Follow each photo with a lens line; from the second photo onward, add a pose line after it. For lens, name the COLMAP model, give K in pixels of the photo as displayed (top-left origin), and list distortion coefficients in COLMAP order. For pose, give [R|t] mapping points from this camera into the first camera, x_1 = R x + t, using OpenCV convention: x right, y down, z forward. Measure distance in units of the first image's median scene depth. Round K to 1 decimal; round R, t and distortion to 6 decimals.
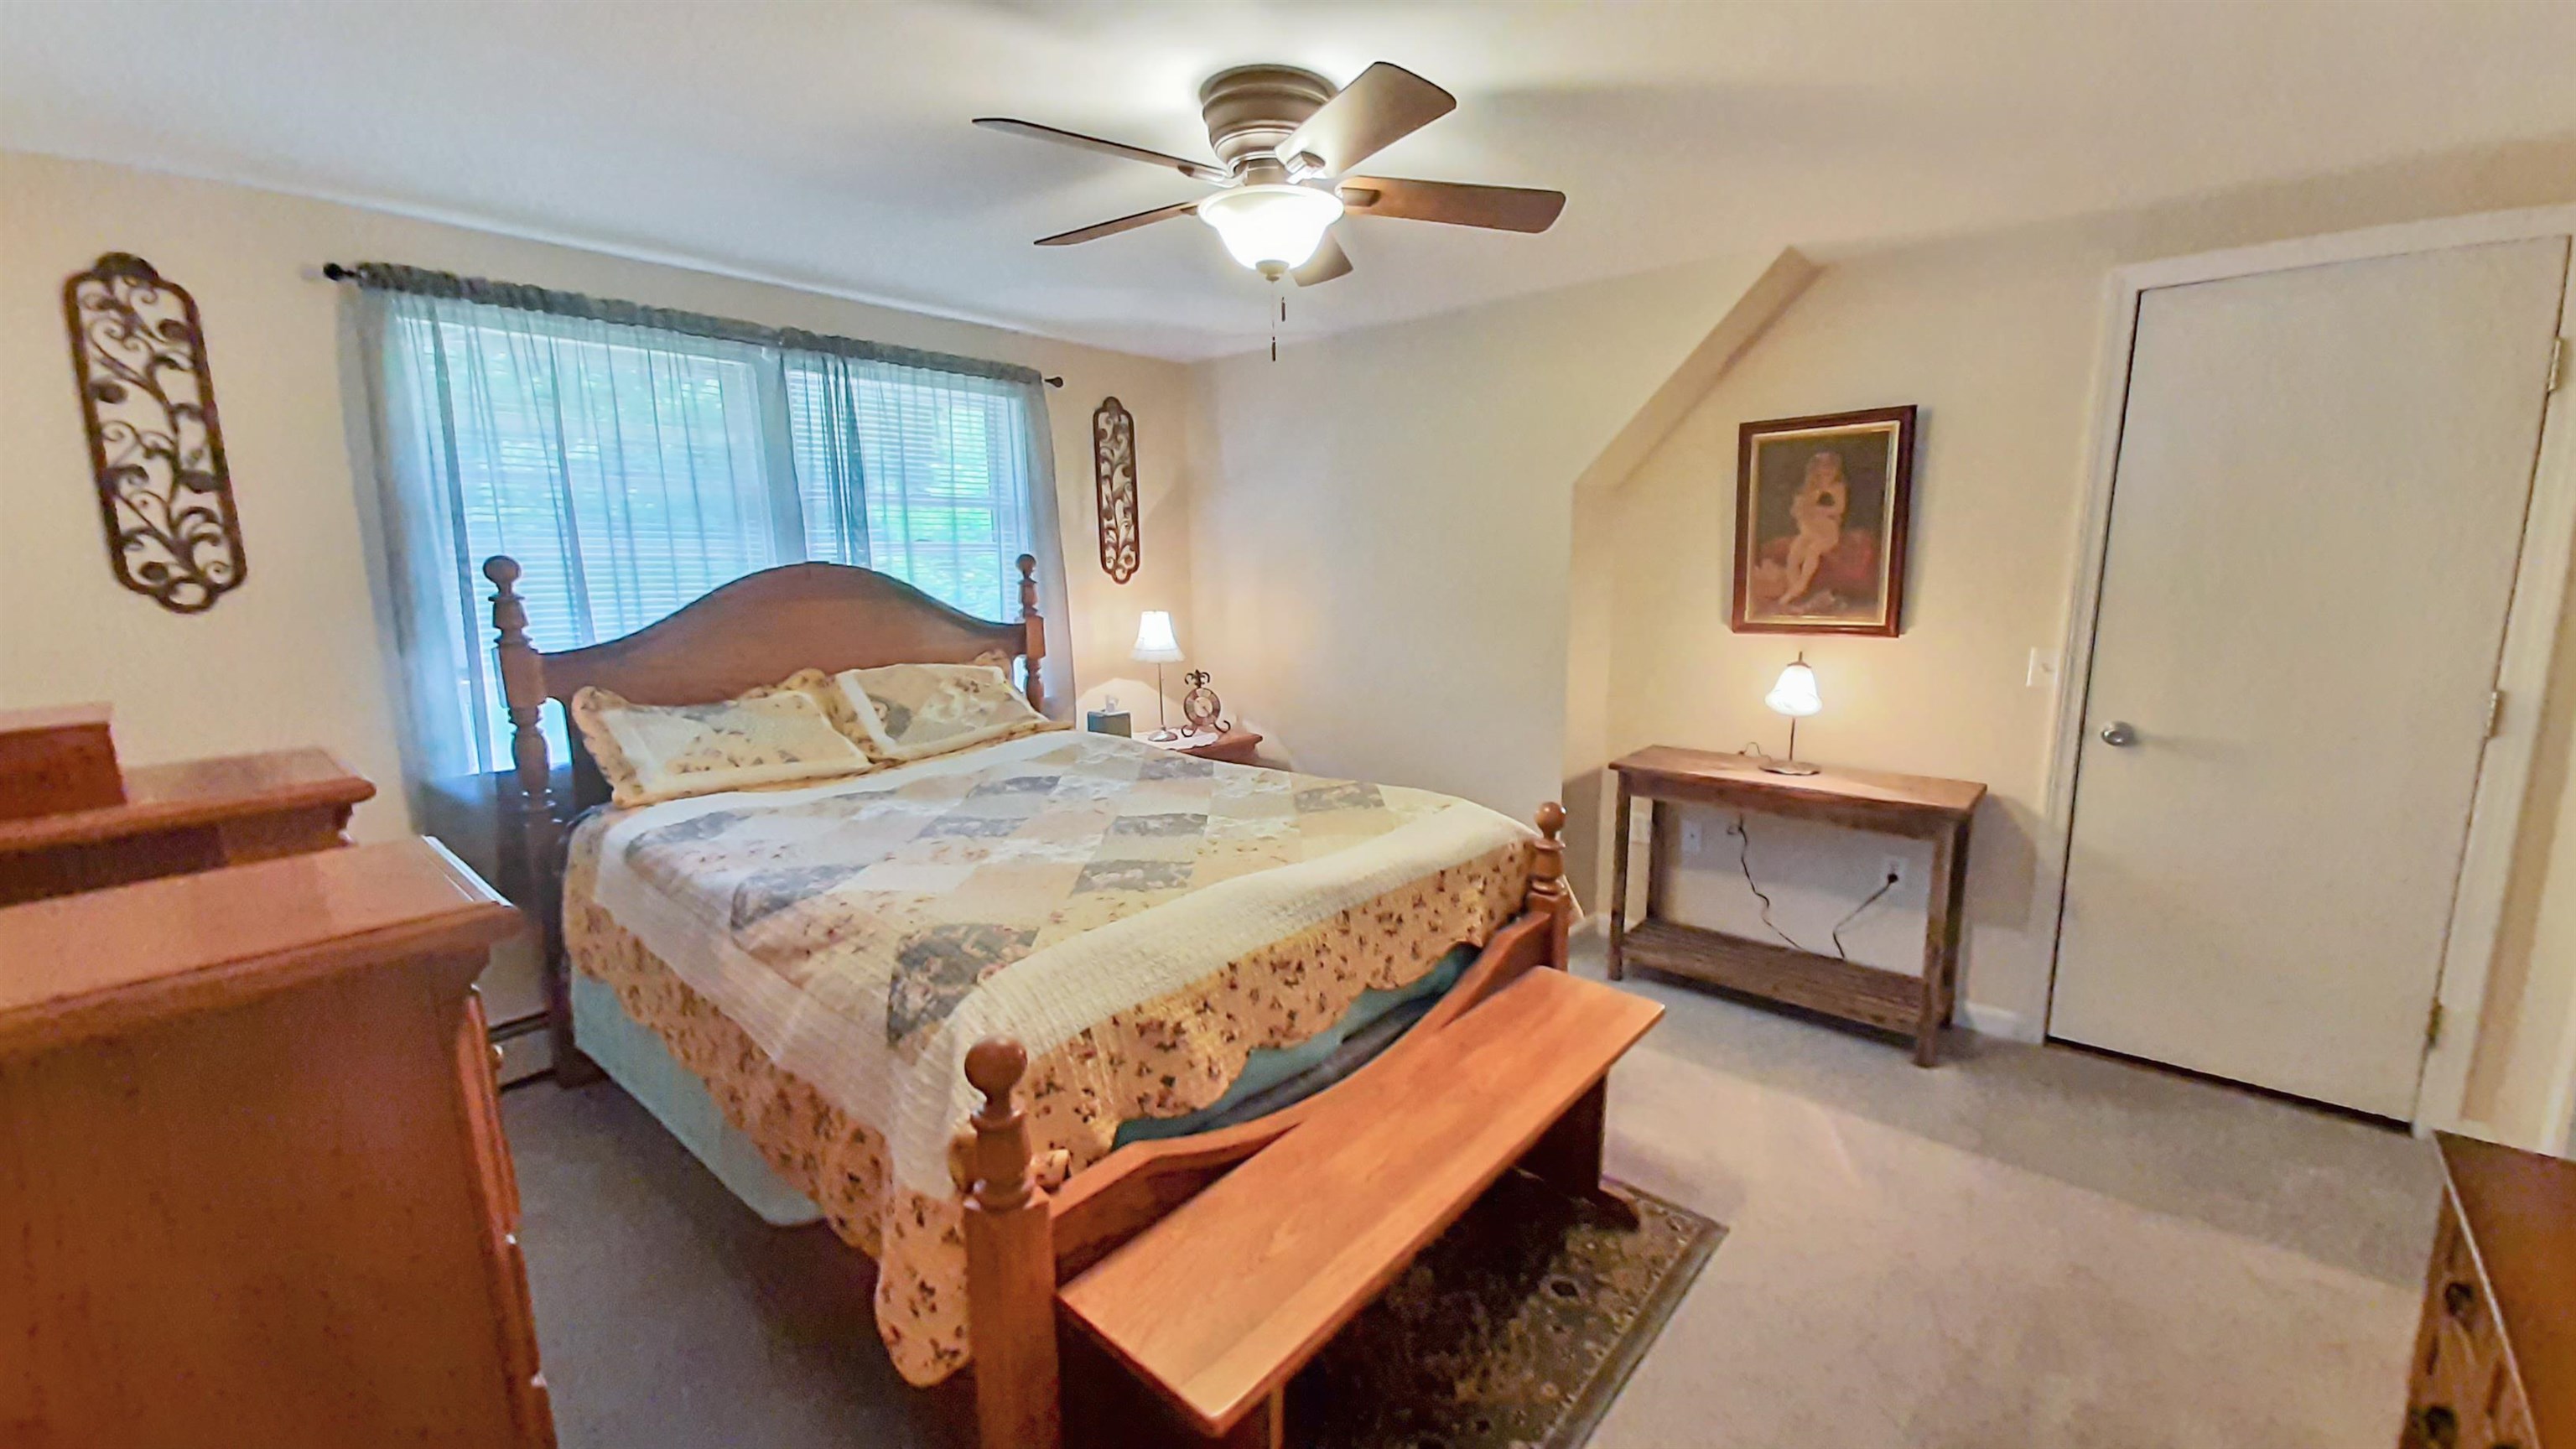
lens RADIAL K [[994.9, 0, 1311.0], [0, 994.9, 733.0], [0, 0, 1]] dist [0.027585, -0.009479]
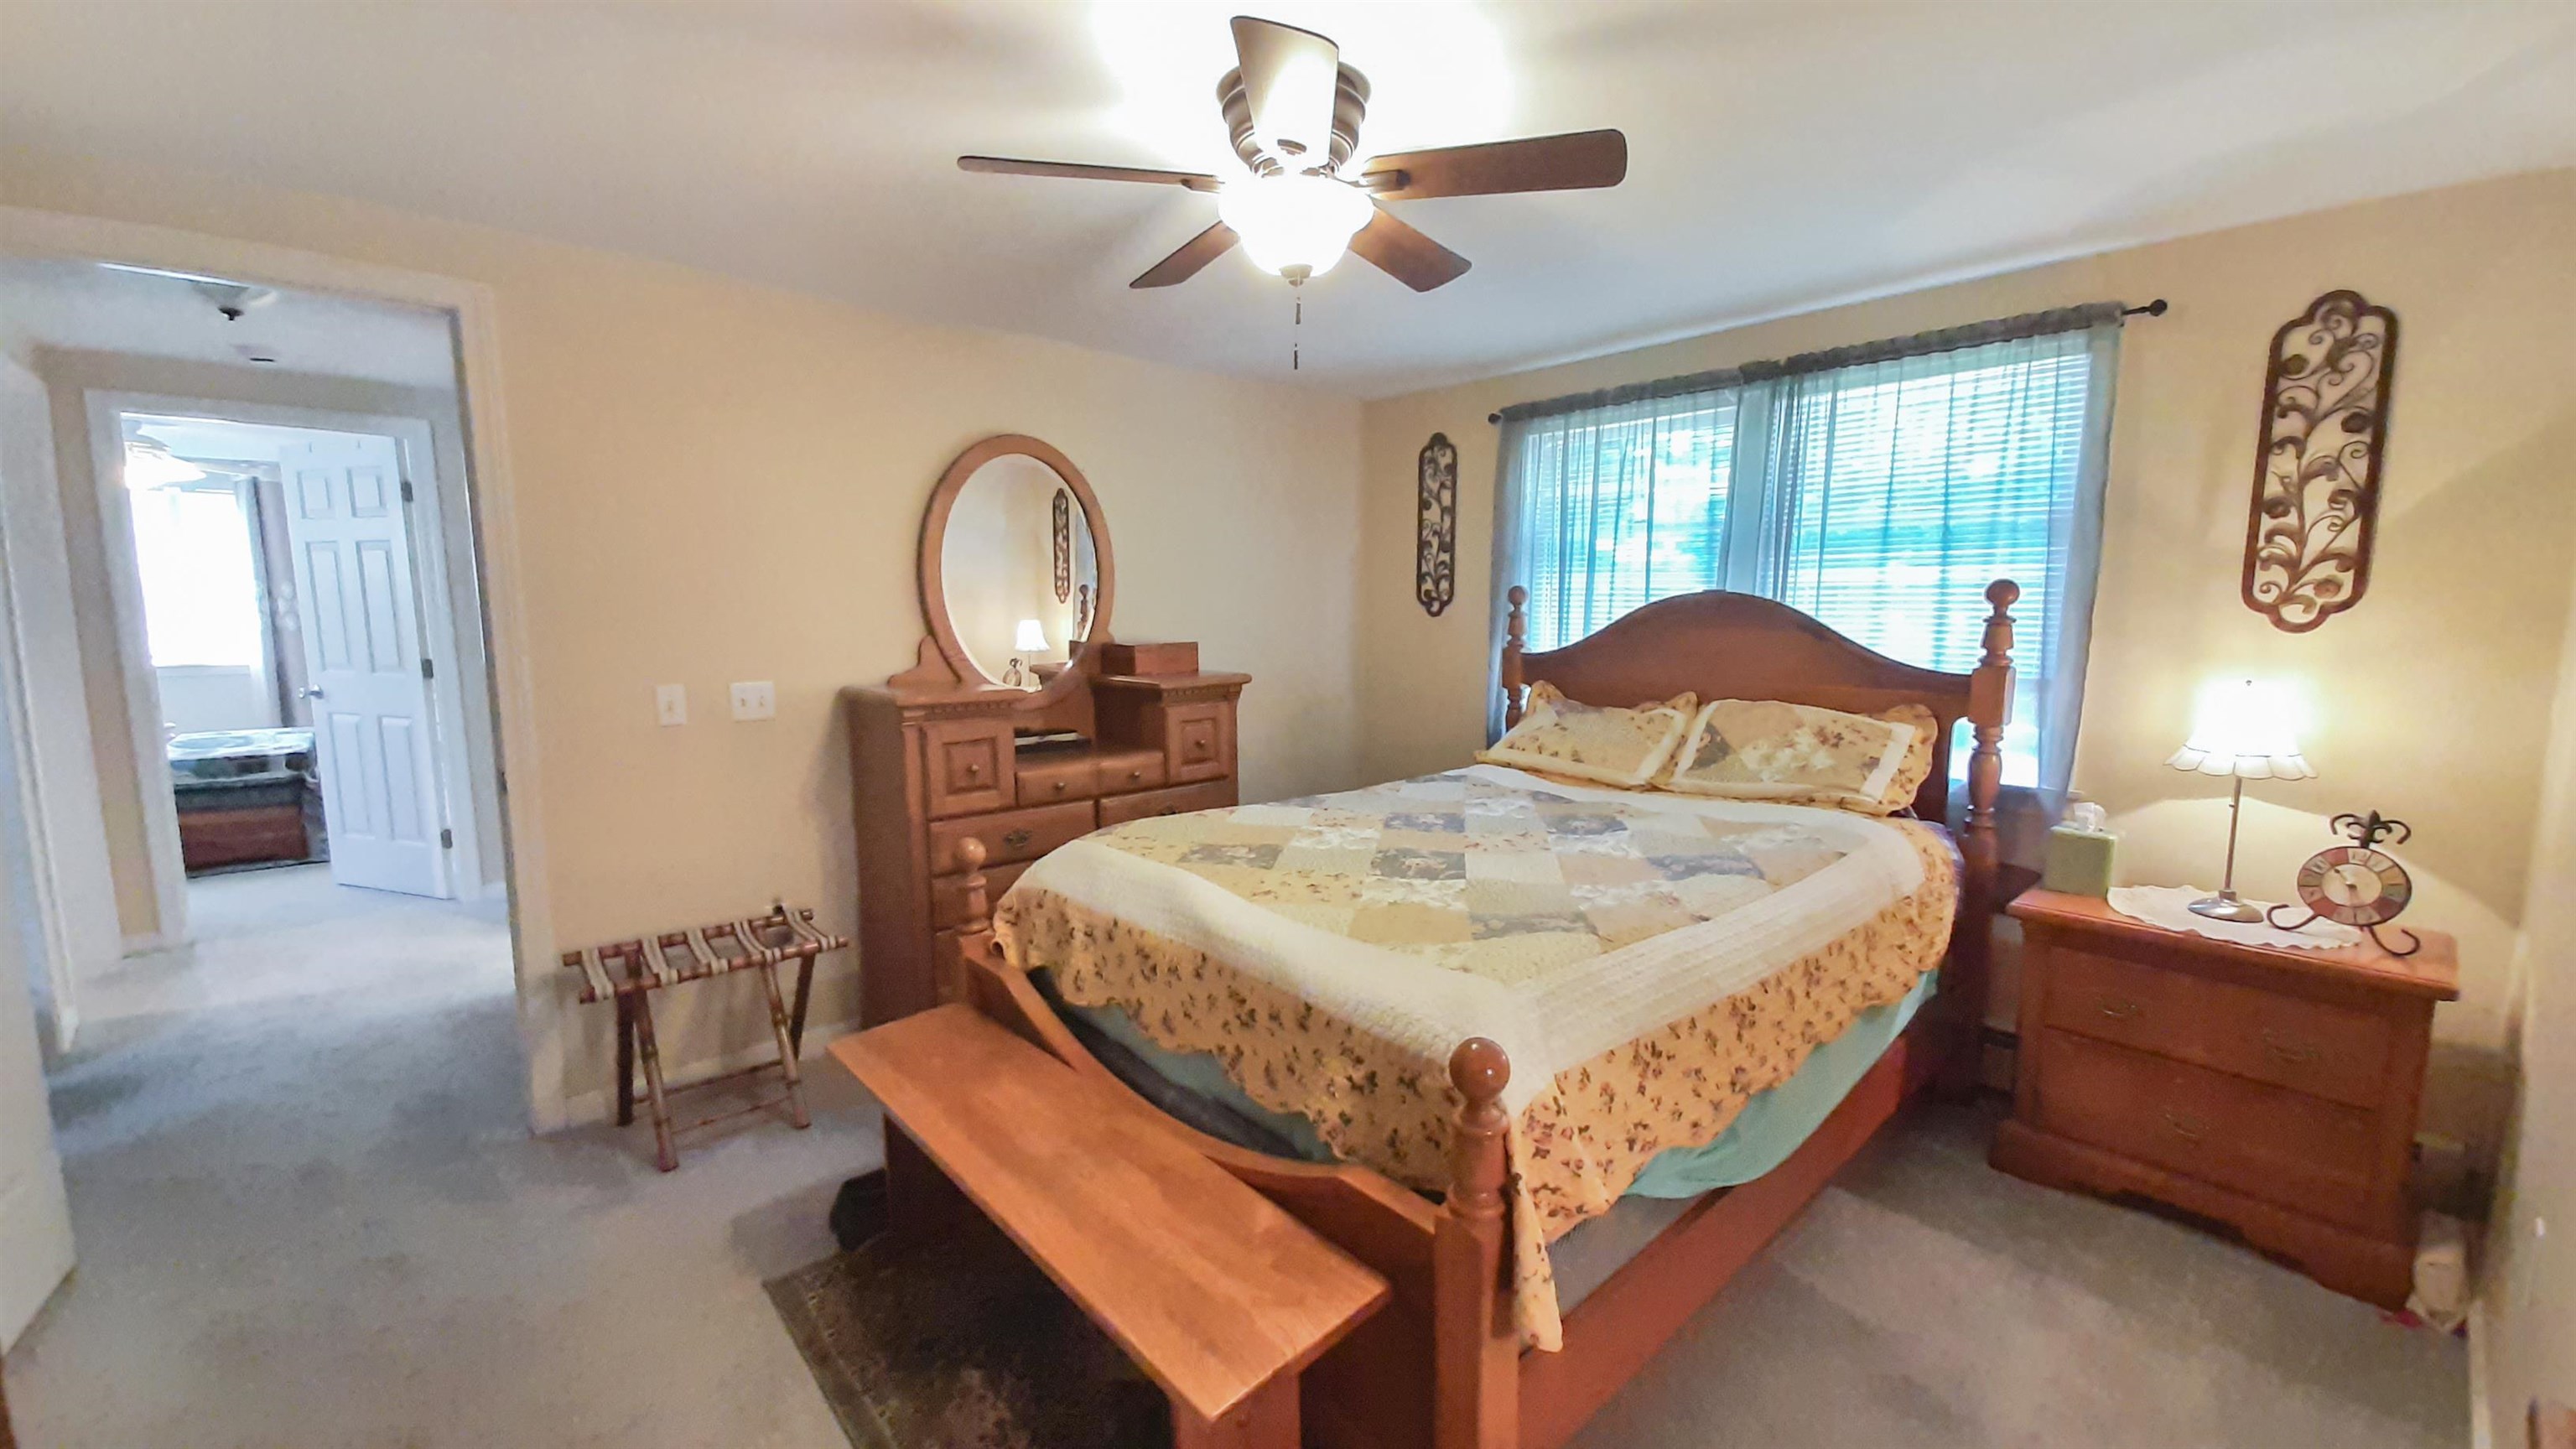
lens RADIAL K [[994.9, 0, 1313.1], [0, 994.9, 716.6], [0, 0, 1]] dist [0.027585, -0.009479]
pose [[-0.113111, 0.128339, -0.985259, 0.628245], [-0.173911, 0.973757, 0.146807, -0.134764], [0.978244, 0.187953, -0.087823, 0.778225]]
